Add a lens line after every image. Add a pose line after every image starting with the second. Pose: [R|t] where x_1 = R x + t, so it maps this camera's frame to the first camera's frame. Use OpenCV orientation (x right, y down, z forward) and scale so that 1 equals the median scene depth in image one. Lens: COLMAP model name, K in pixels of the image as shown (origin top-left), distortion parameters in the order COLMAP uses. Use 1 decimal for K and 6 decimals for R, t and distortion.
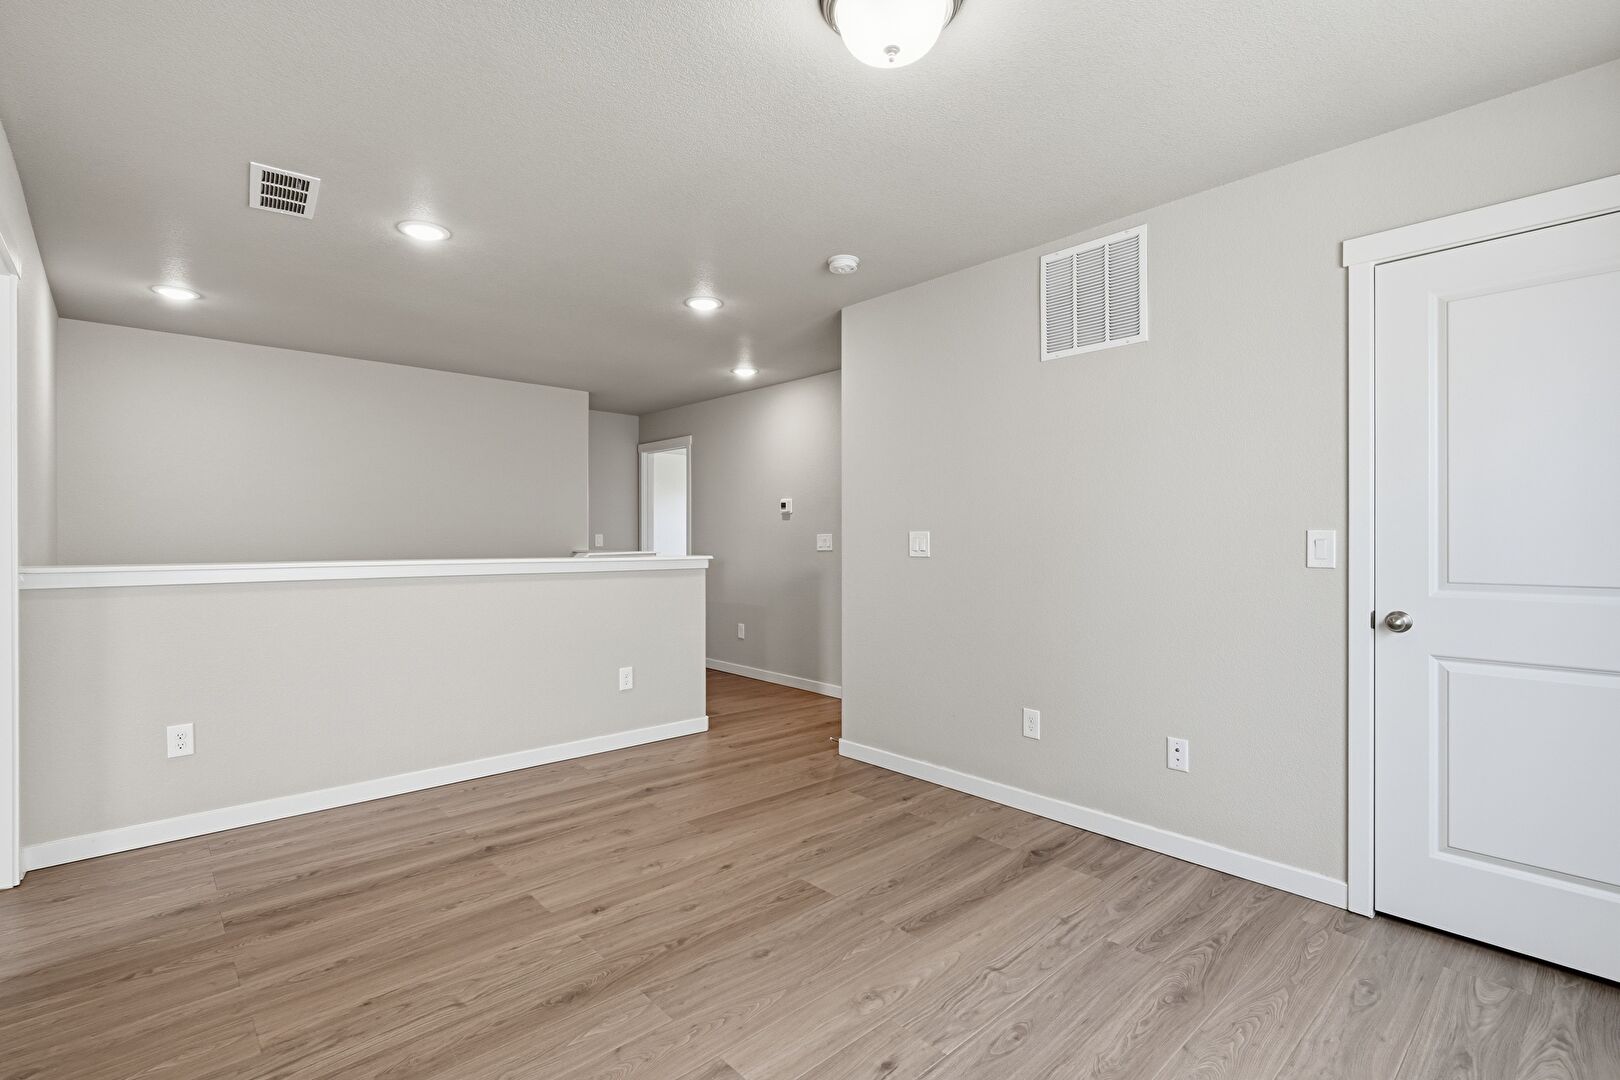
lens RADIAL K [[749.3, 0, 812.5], [0, 749.3, 536.1], [0, 0, 1]] dist [0.002270, 0.000313]
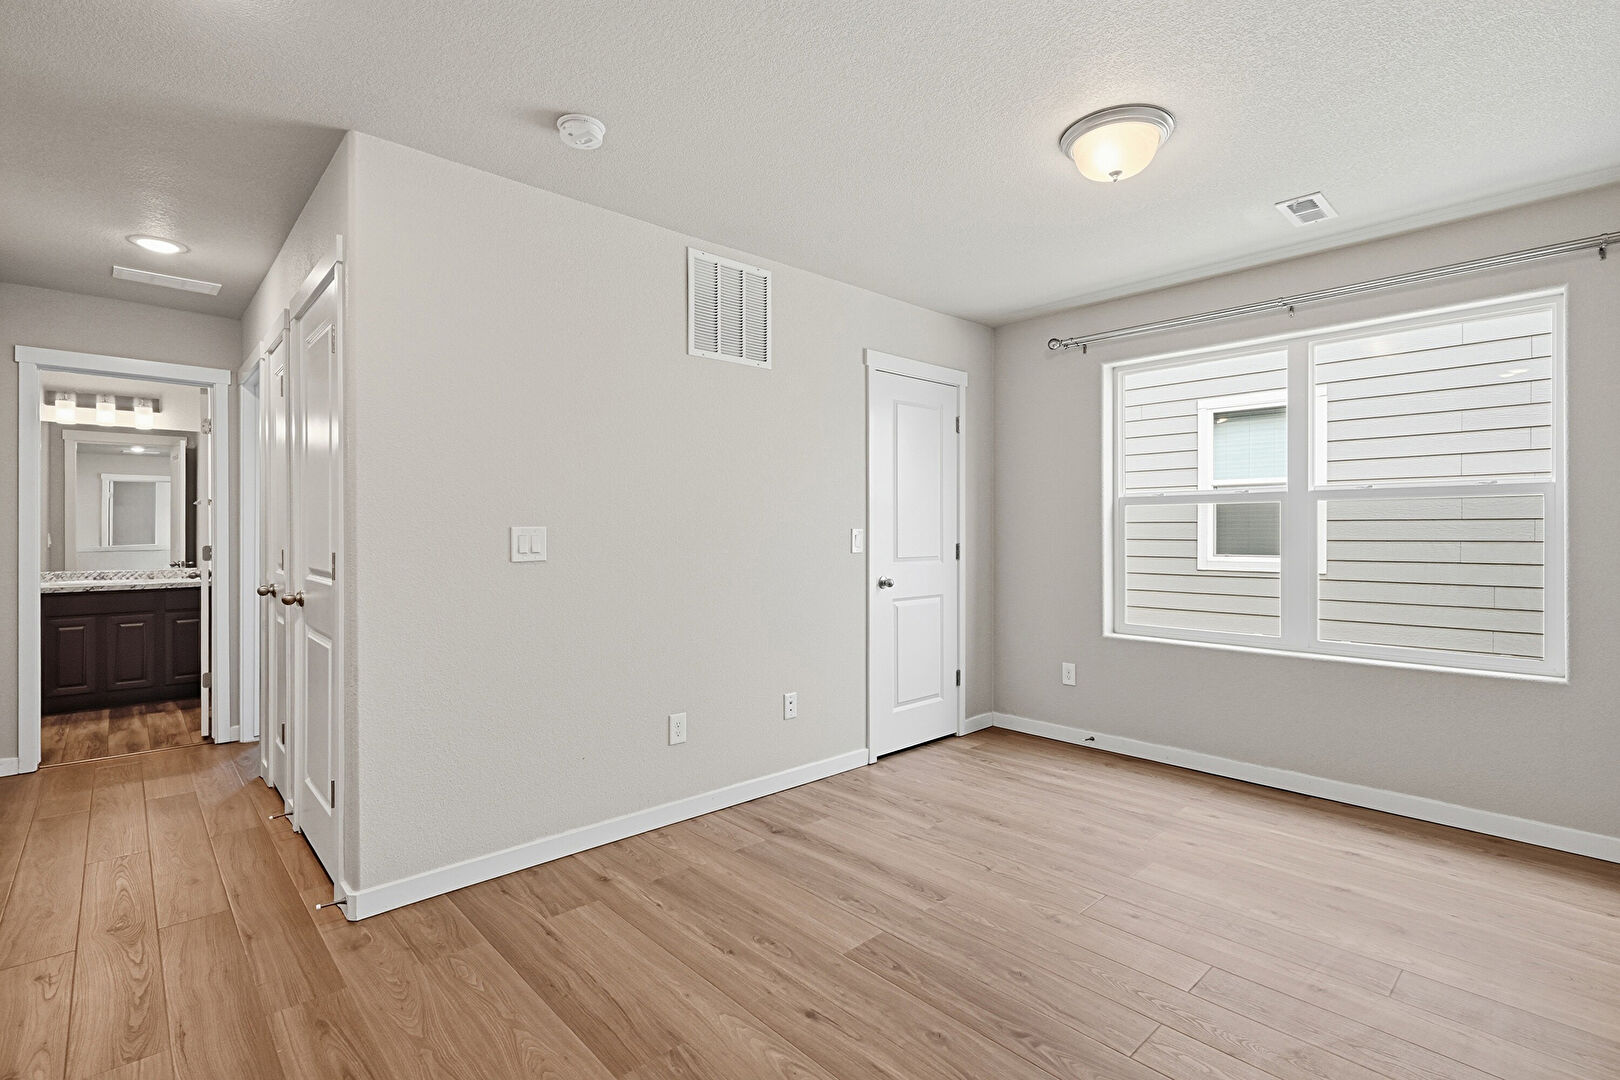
lens RADIAL K [[768.2, 0, 793.0], [0, 768.2, 531.5], [0, 0, 1]] dist [0.002621, 0.000102]
pose [[-0.002822, -0.002069, 0.999994, -0.843504], [-0.003671, 0.999991, 0.002059, -0.005176], [-0.999989, -0.003665, -0.002830, 1.047909]]
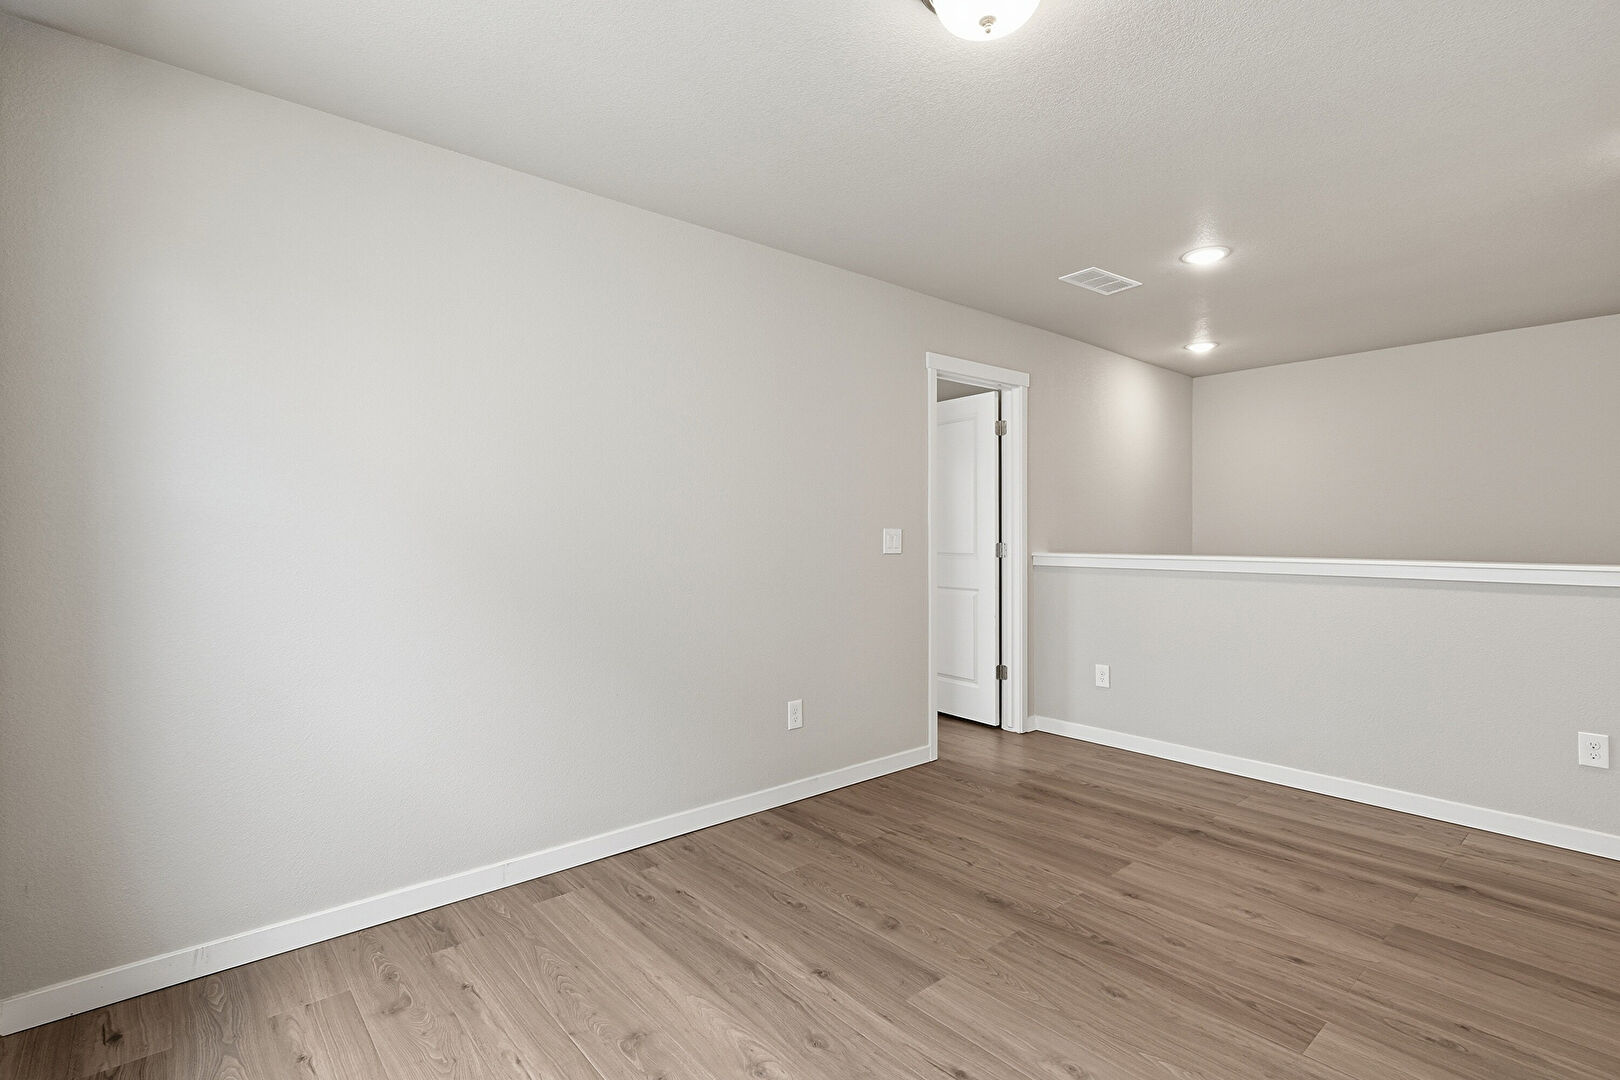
lens RADIAL K [[749.3, 0, 812.5], [0, 749.3, 536.1], [0, 0, 1]] dist [0.002270, 0.000313]
pose [[-0.019881, 0.000039, -0.999802, 0.690788], [0.000194, 1.000000, 0.000035, 0.001684], [0.999802, -0.000193, -0.019881, 0.527389]]
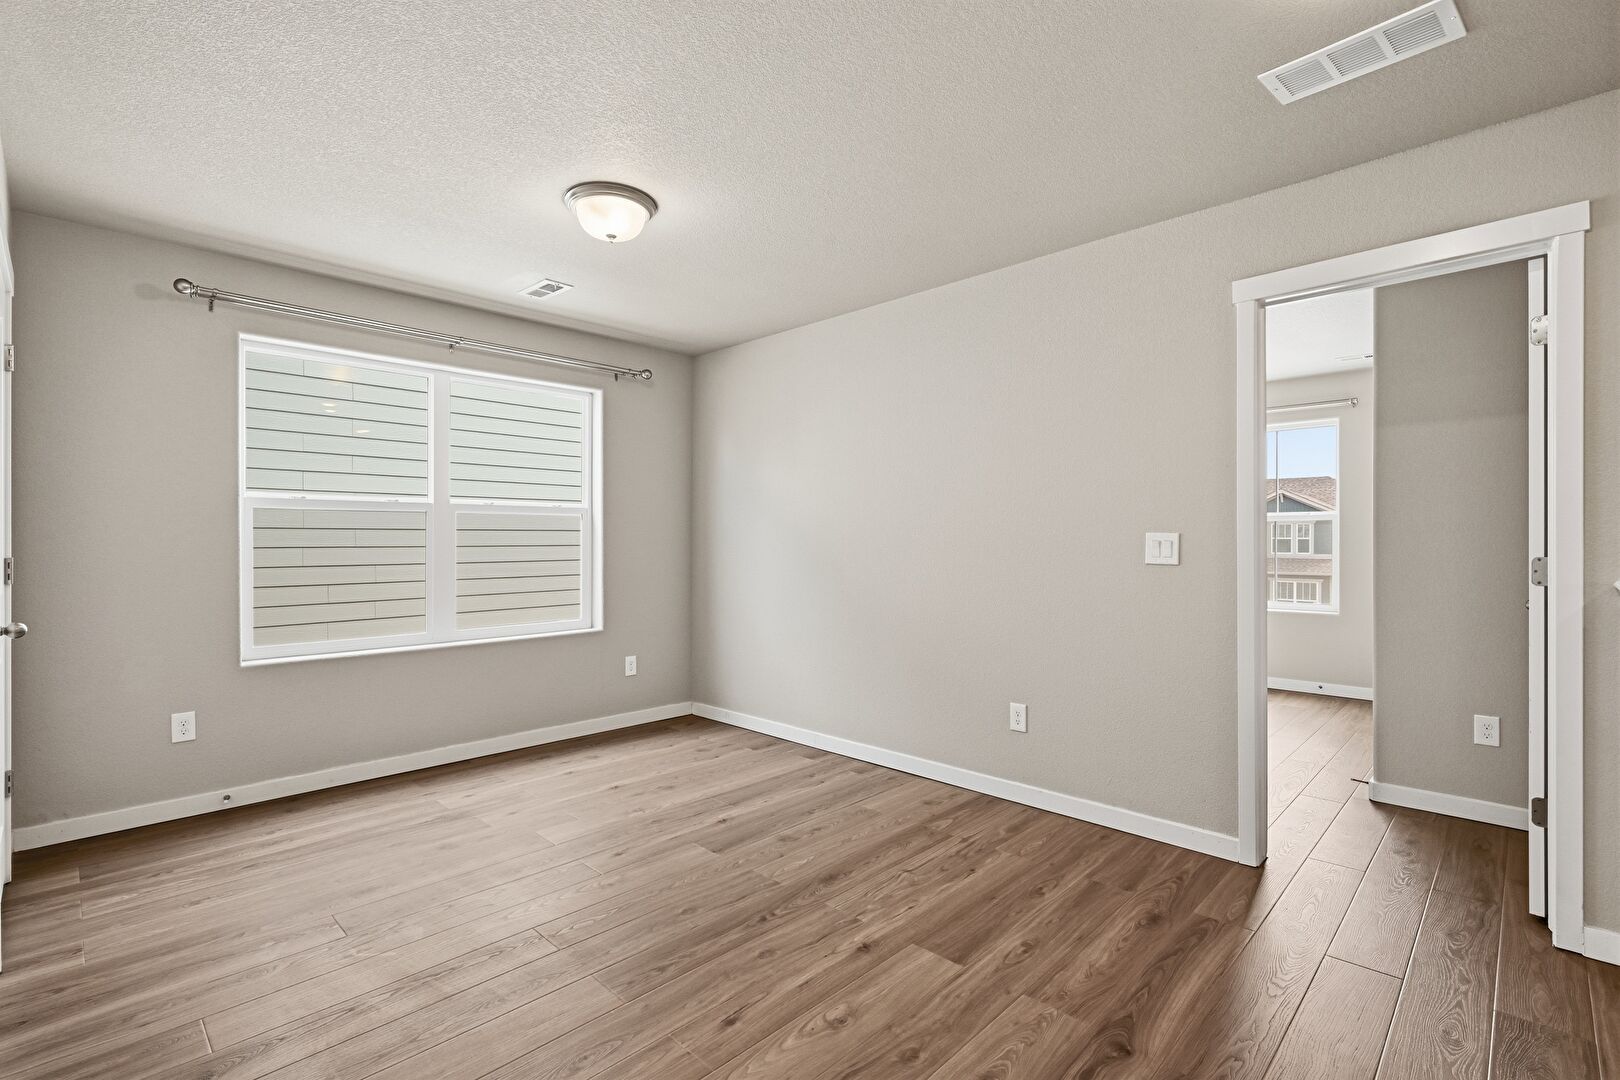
lens RADIAL K [[749.2, 0, 832.1], [0, 749.2, 539.0], [0, 0, 1]] dist [0.002937, 0.000570]
pose [[-0.996842, -0.000604, -0.079410, -0.157103], [-0.000230, 0.999989, -0.004718, 0.002121], [0.079412, -0.004685, -0.996831, 1.740546]]
